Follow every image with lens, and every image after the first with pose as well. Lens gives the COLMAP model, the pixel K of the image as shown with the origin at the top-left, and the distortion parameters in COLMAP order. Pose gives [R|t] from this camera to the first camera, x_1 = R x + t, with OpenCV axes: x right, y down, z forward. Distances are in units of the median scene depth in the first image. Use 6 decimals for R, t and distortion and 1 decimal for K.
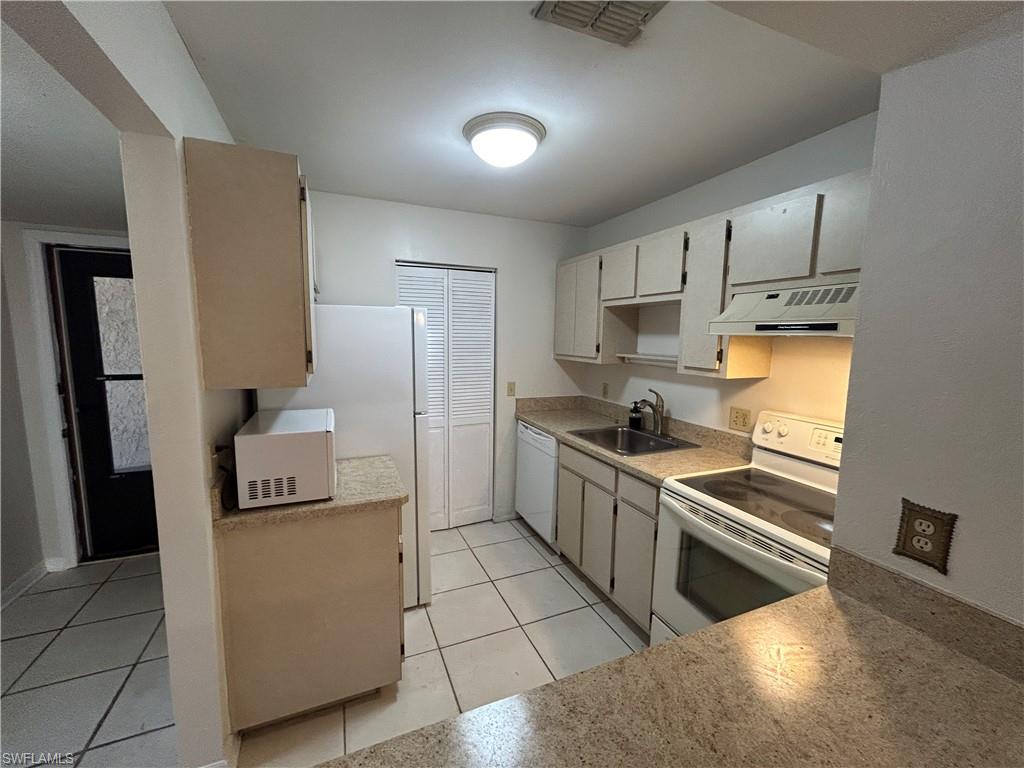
lens RADIAL K [[416.7, 0, 510.2], [0, 416.7, 383.8], [0, 0, 1]] dist [0.002337, -0.000073]
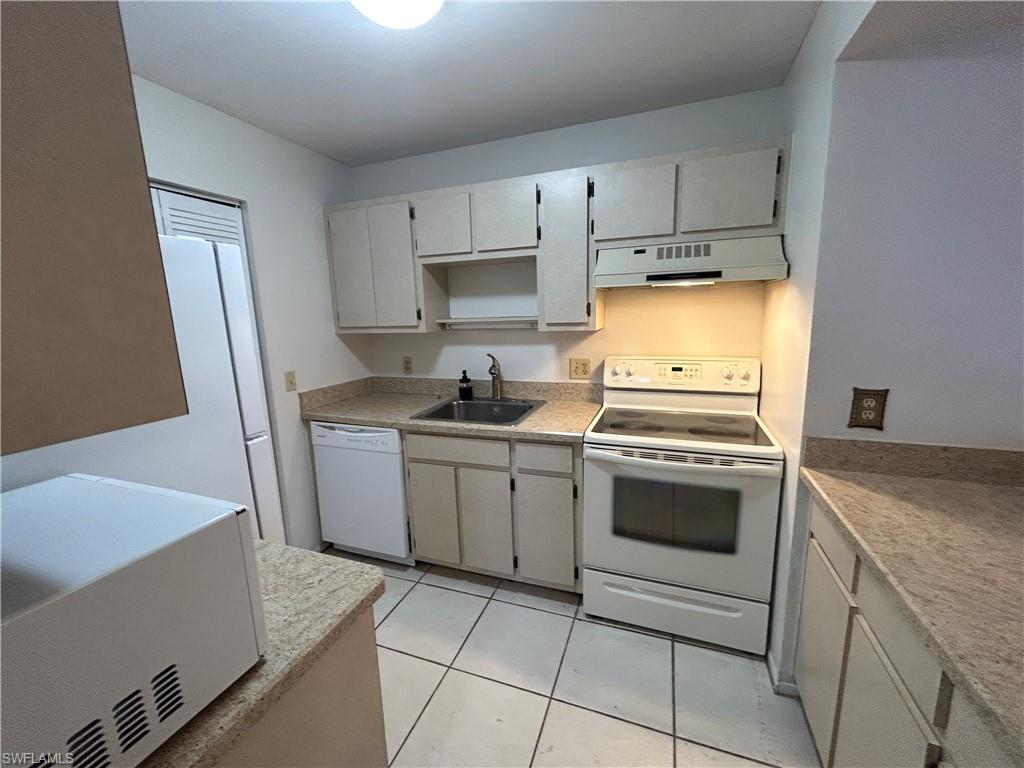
lens RADIAL K [[416.7, 0, 509.7], [0, 416.7, 383.5], [0, 0, 1]] dist [0.002337, -0.000073]
pose [[0.688781, -0.163627, 0.706263, -0.367988], [0.127867, 0.986343, 0.103814, -0.014603], [-0.713604, 0.018802, 0.700297, 0.362125]]
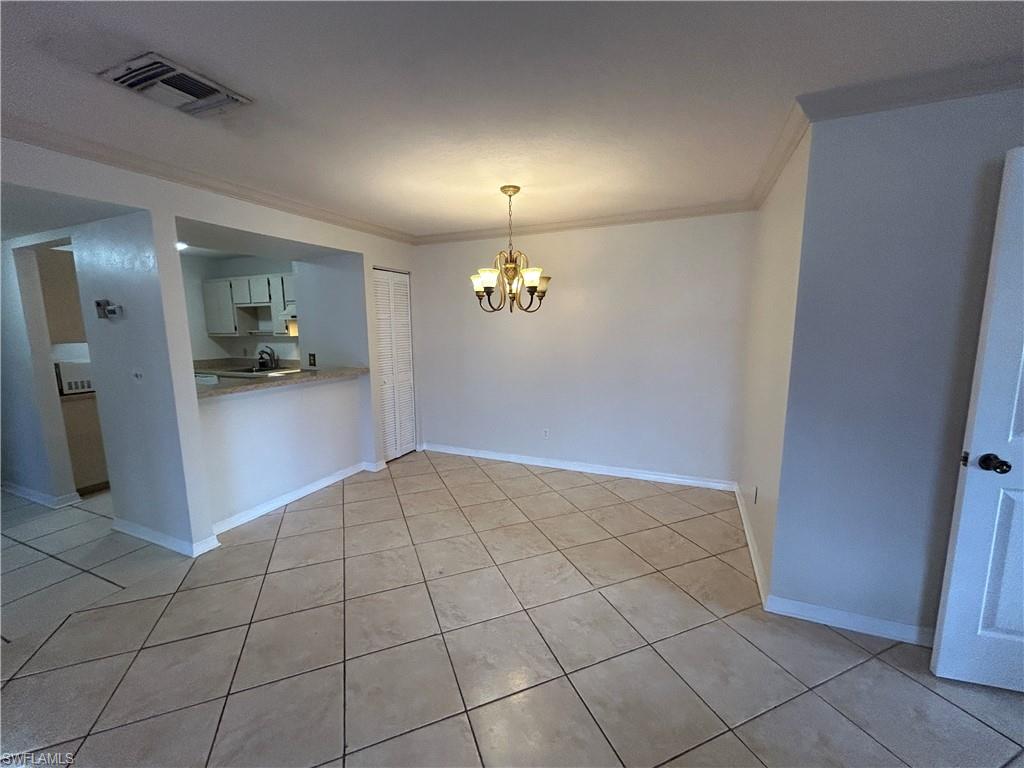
lens RADIAL K [[416.7, 0, 508.0], [0, 416.7, 381.7], [0, 0, 1]] dist [0.002337, -0.000073]
pose [[0.733467, -0.116299, 0.669702, -0.249126], [0.104136, 0.992849, 0.058365, 0.236906], [-0.671701, 0.026931, 0.740333, -1.689651]]
